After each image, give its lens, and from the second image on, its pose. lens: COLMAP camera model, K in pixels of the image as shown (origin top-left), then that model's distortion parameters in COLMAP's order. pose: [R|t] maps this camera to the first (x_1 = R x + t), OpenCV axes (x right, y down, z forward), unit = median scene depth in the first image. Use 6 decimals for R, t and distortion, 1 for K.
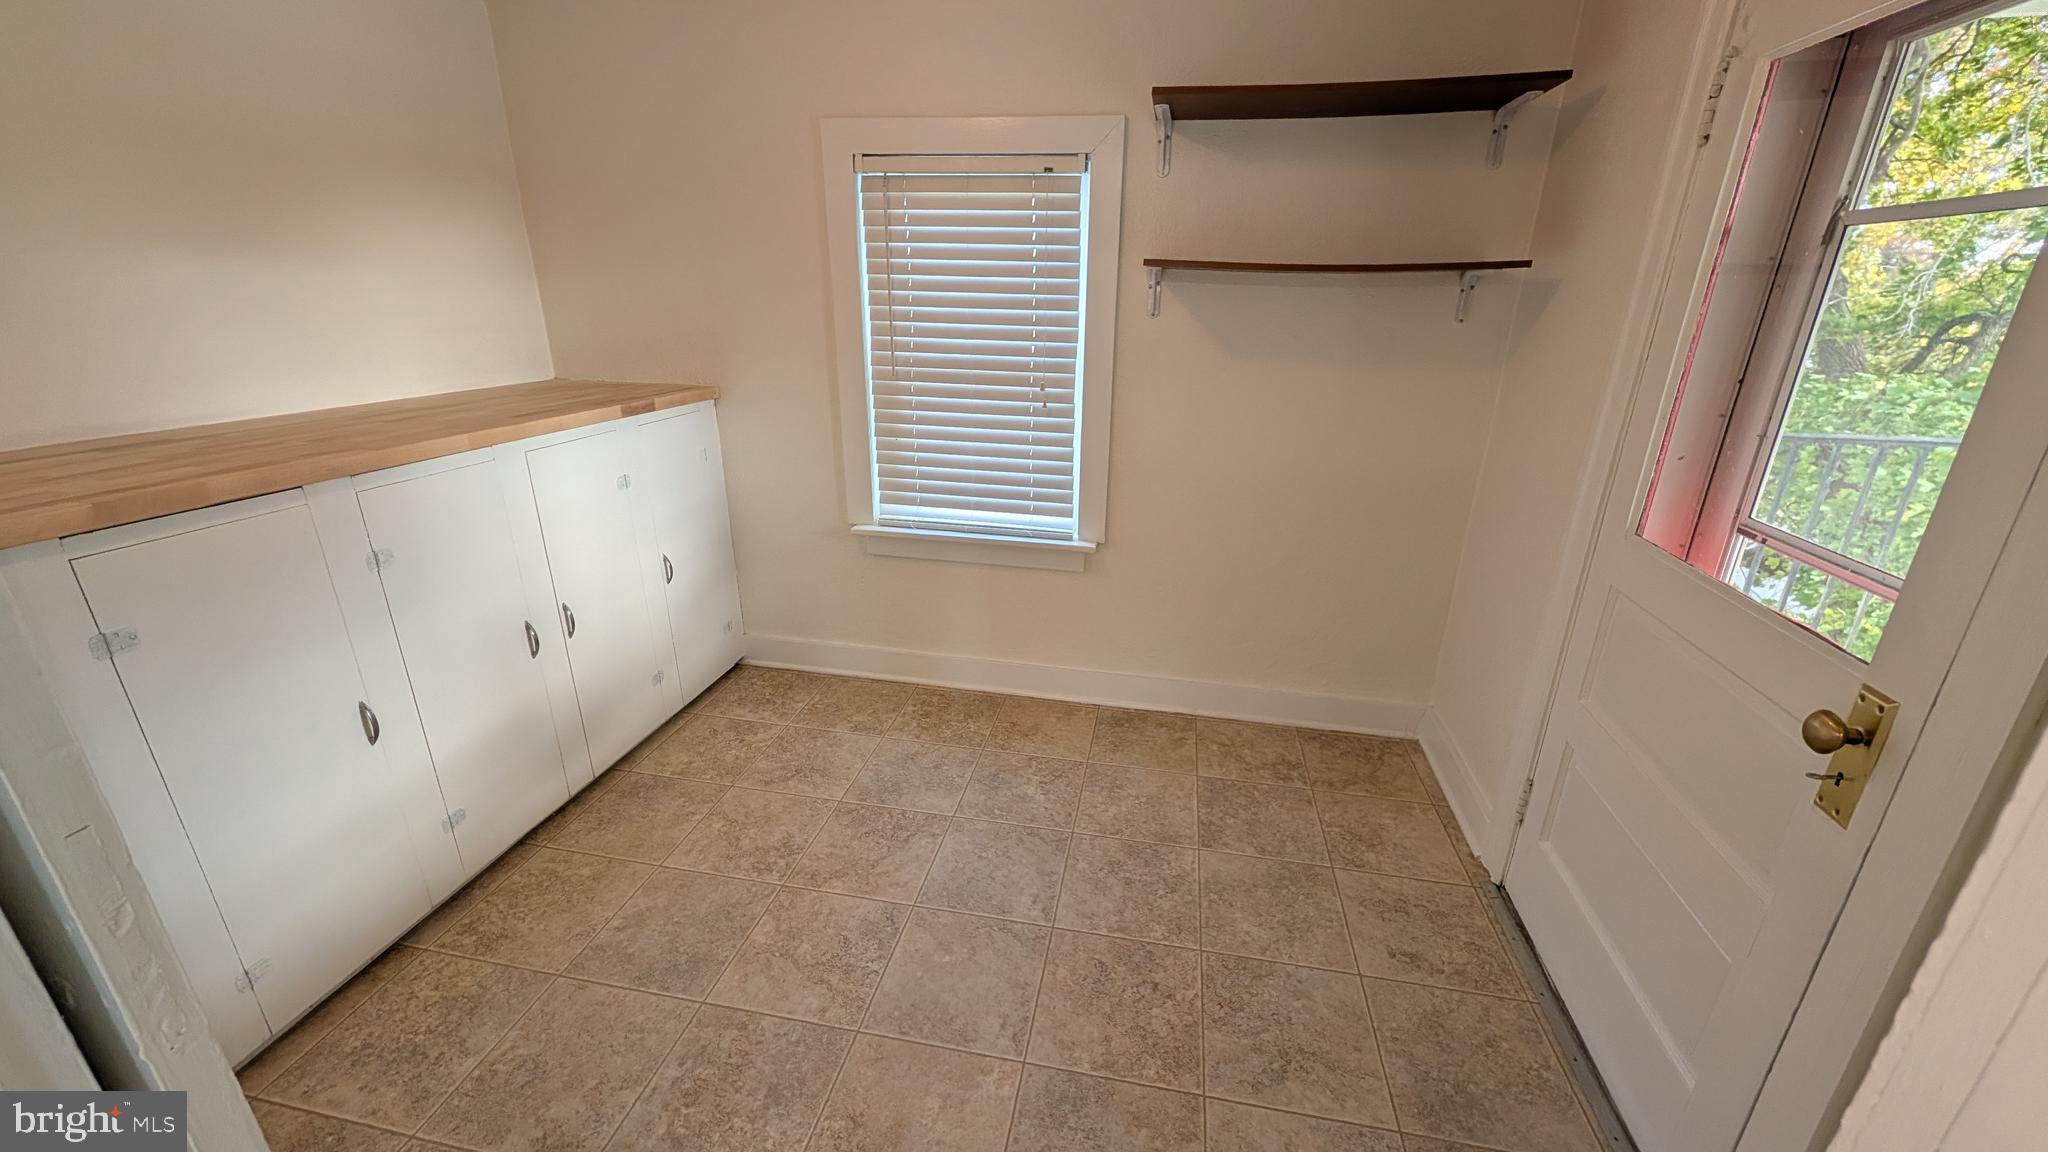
lens RADIAL K [[784.9, 0, 1027.4], [0, 784.9, 576.9], [0, 0, 1]] dist [0.001658, -0.000780]
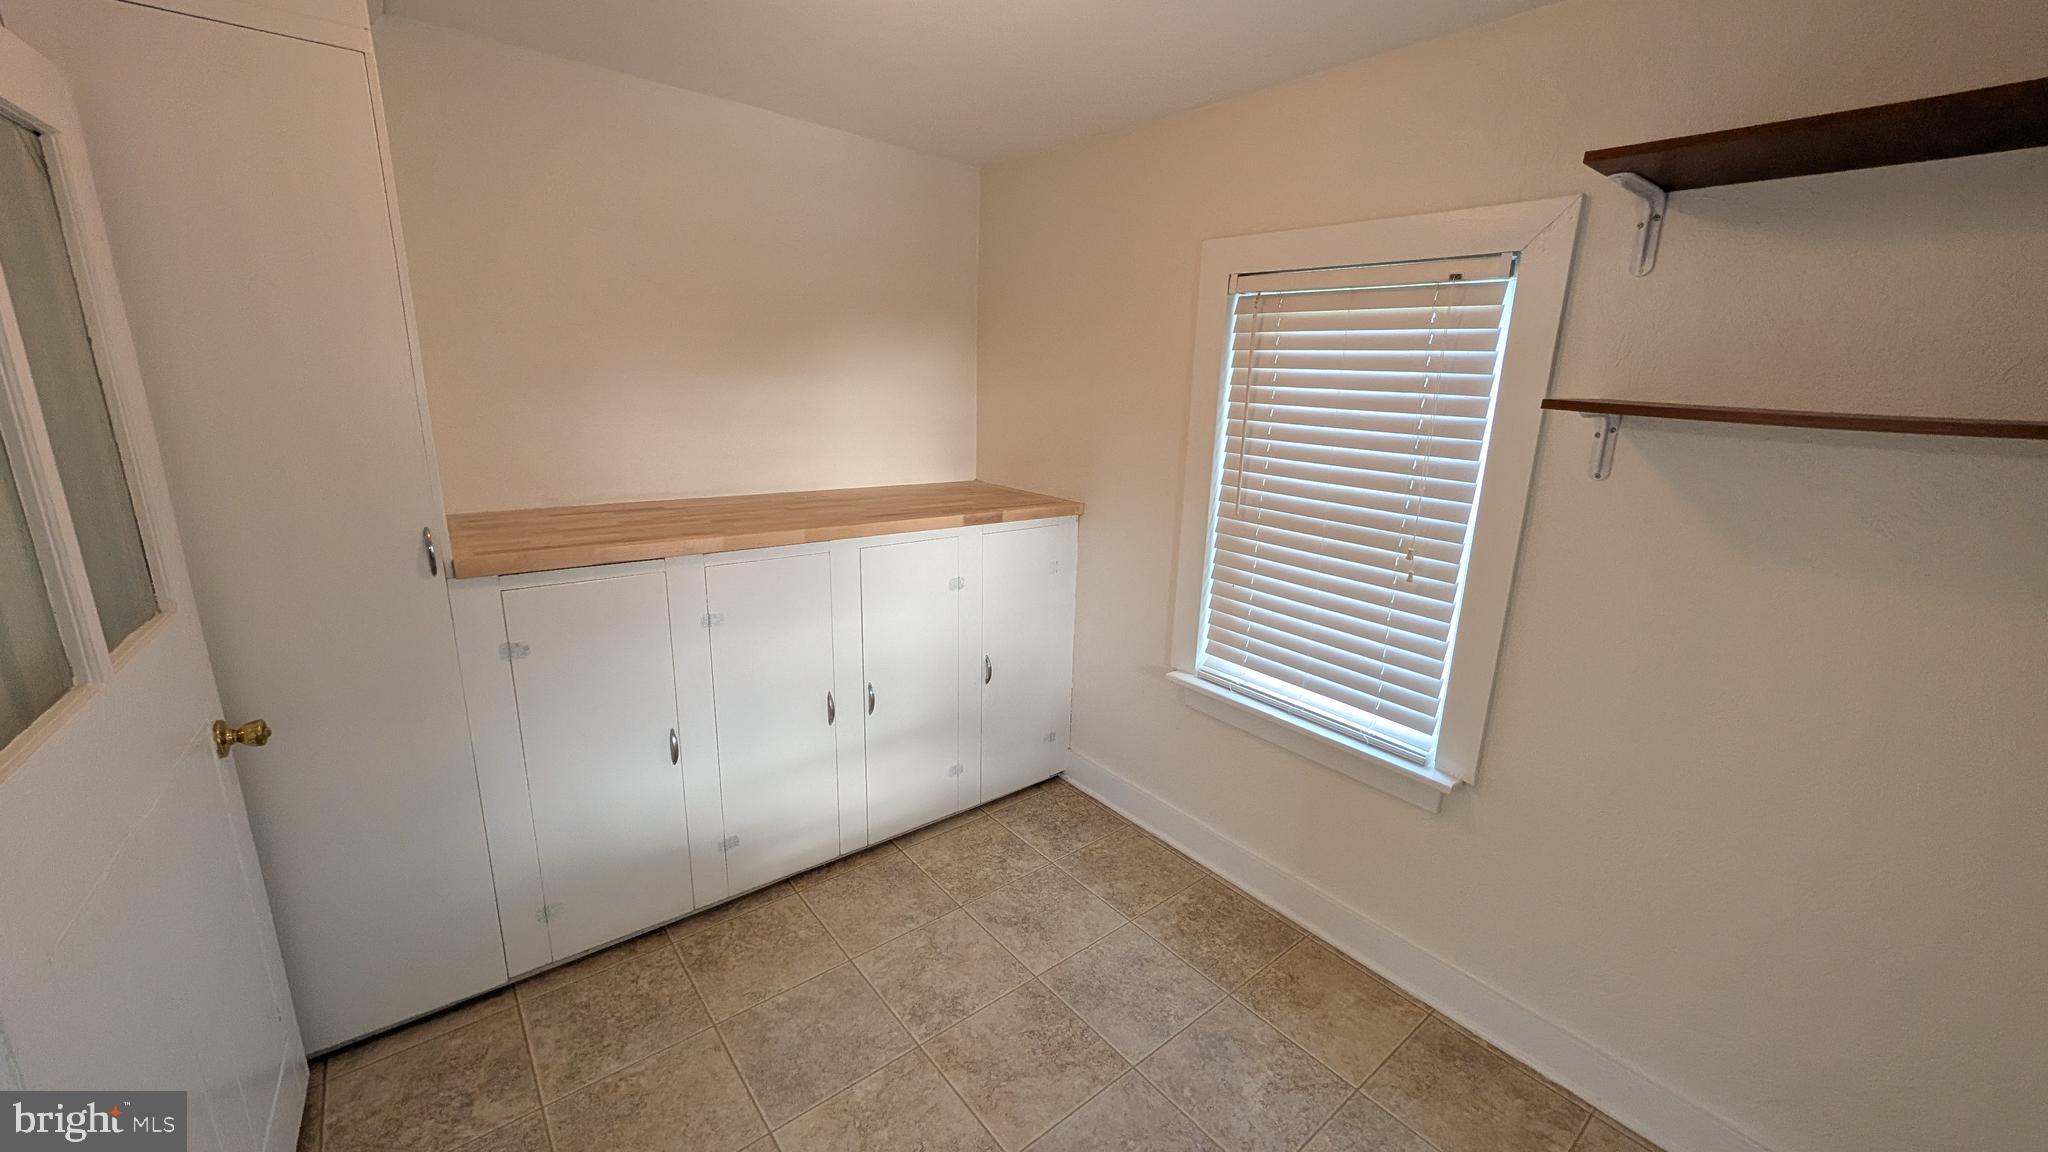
lens RADIAL K [[784.9, 0, 1027.4], [0, 784.9, 576.9], [0, 0, 1]] dist [0.001658, -0.000780]
pose [[0.764965, 0.168239, -0.621711, 0.214391], [-0.239653, 0.970321, -0.032298, -0.114021], [0.597826, 0.173702, 0.782581, 0.210746]]
